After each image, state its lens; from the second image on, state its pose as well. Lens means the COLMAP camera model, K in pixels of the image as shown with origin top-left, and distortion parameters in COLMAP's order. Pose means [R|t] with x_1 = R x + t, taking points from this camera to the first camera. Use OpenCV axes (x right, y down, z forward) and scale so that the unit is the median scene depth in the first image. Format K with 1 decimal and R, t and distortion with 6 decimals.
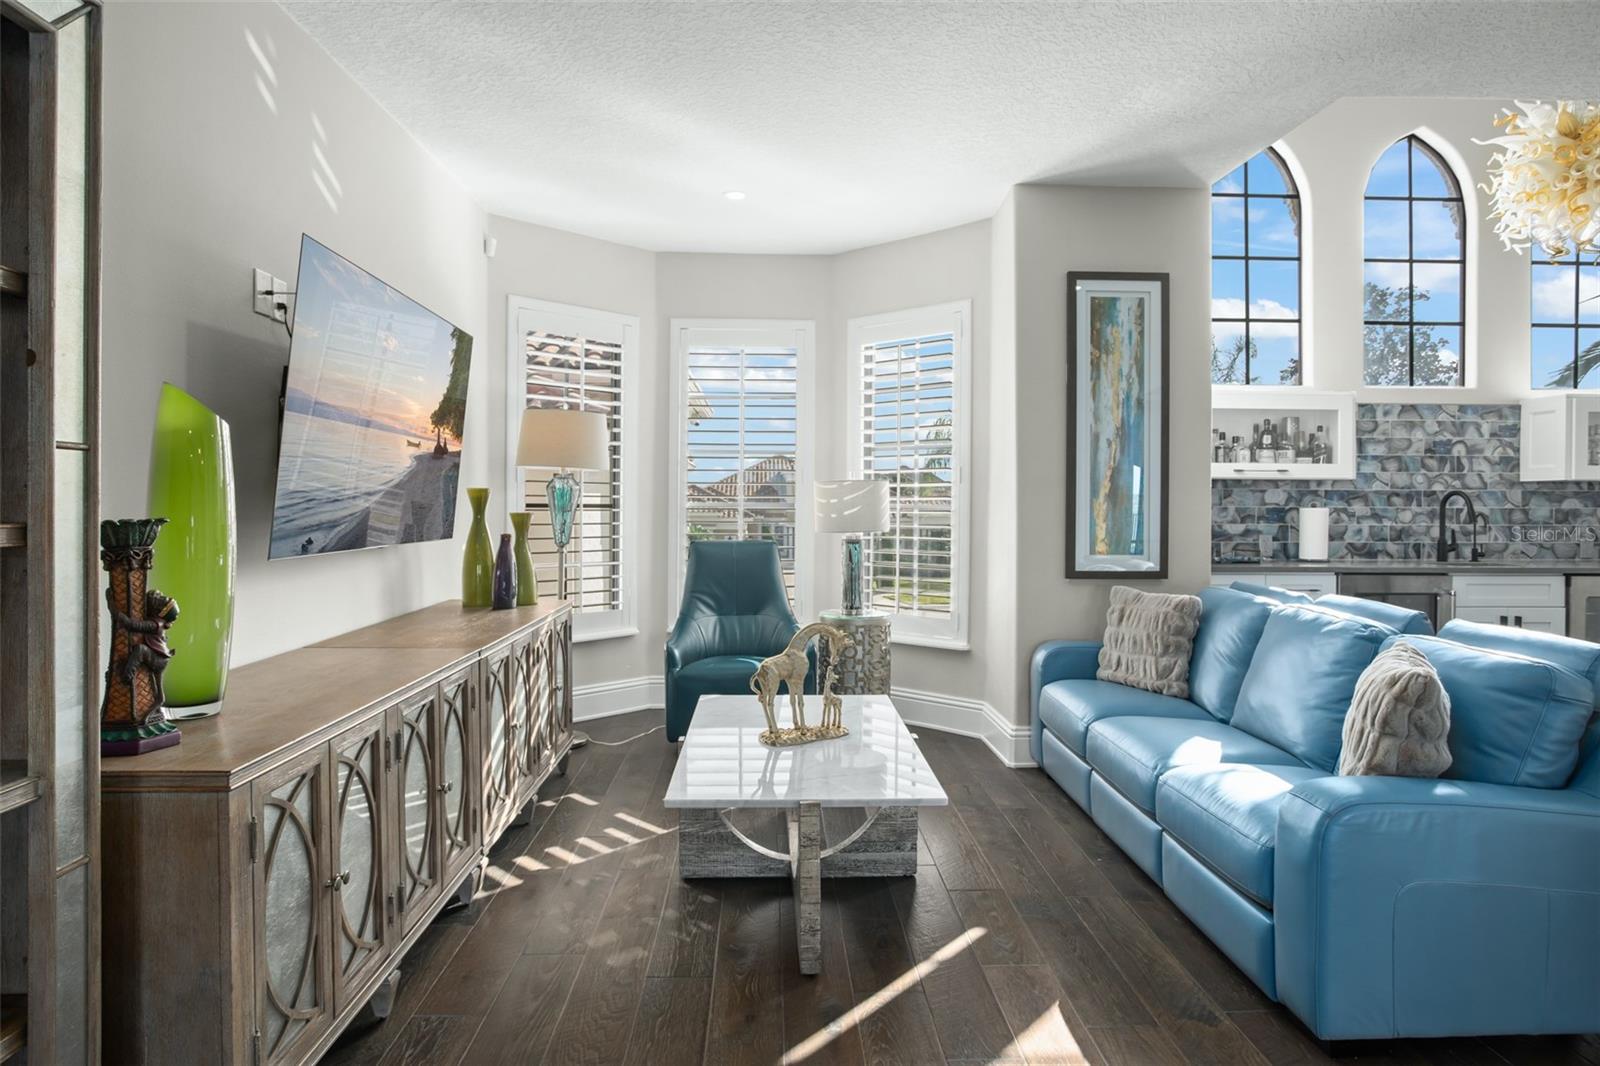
lens RADIAL K [[952.3, 0, 800.0], [0, 952.3, 533.0], [0, 0, 1]] dist [-0.054541, 0.000237]
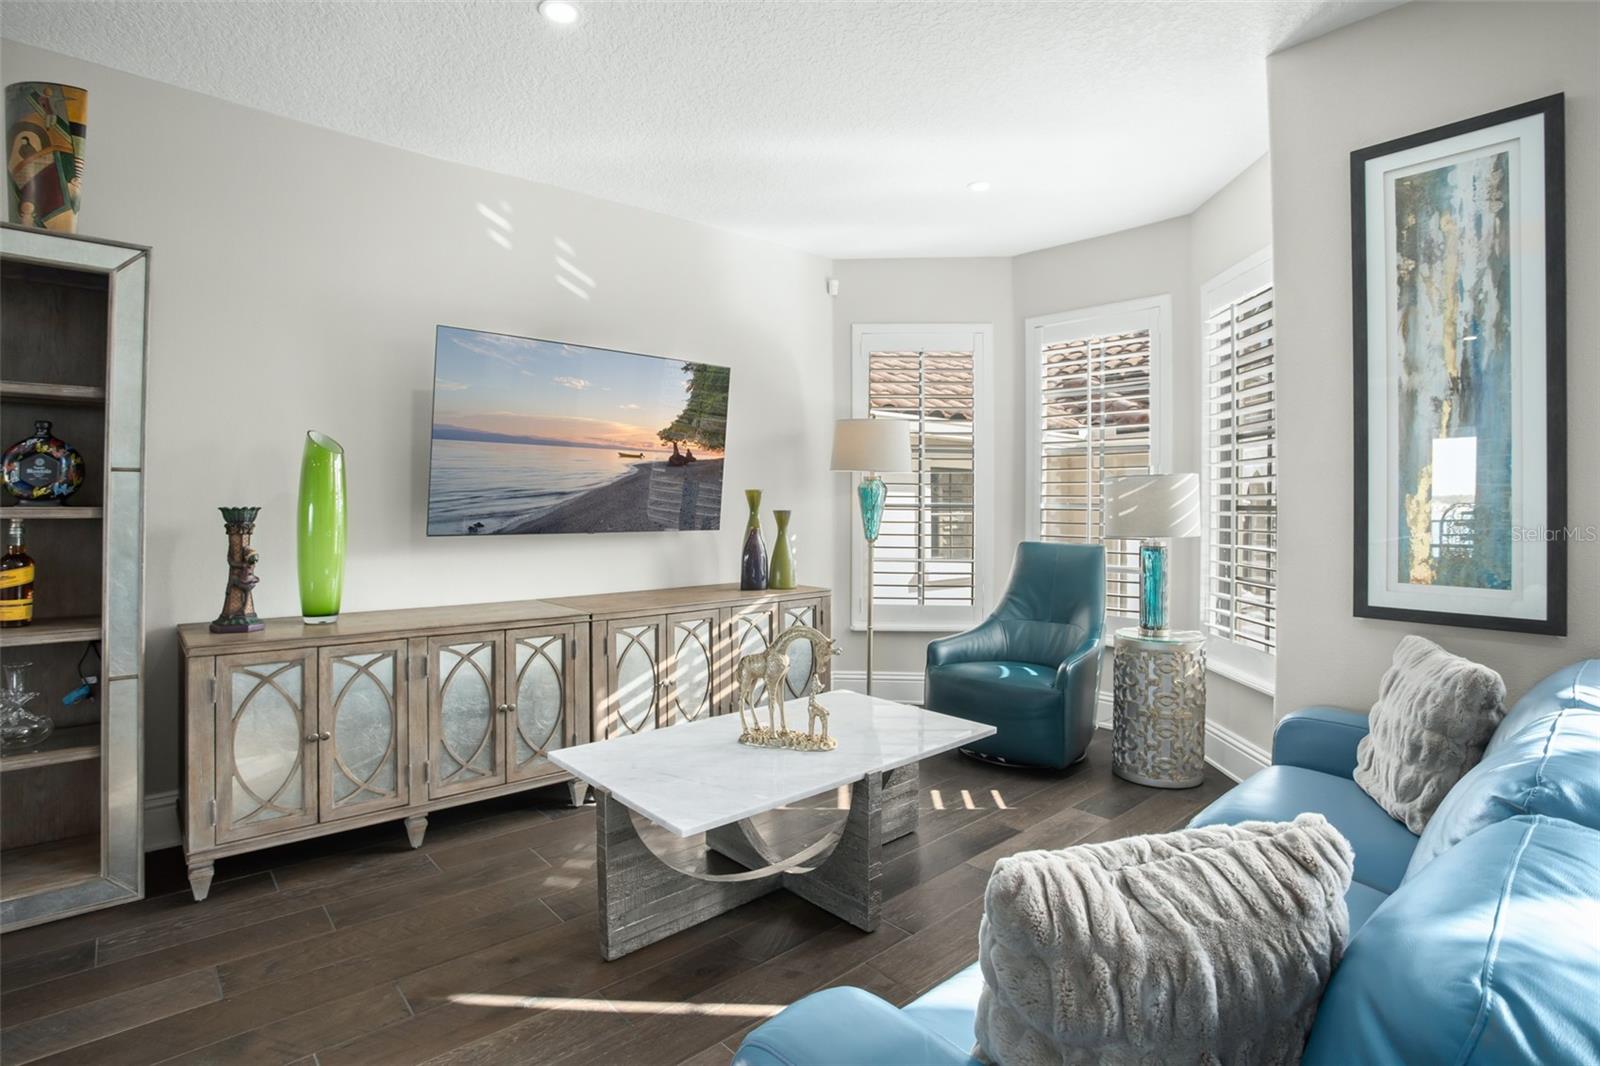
lens RADIAL K [[818.7, 0, 796.0], [0, 818.7, 515.9], [0, 0, 1]] dist [-0.079324, 0.034604]
pose [[0.618416, 0.010026, -0.785787, 0.473918], [-0.029105, 0.999525, -0.010152, -0.004336], [0.785312, 0.029149, 0.618413, 0.353960]]
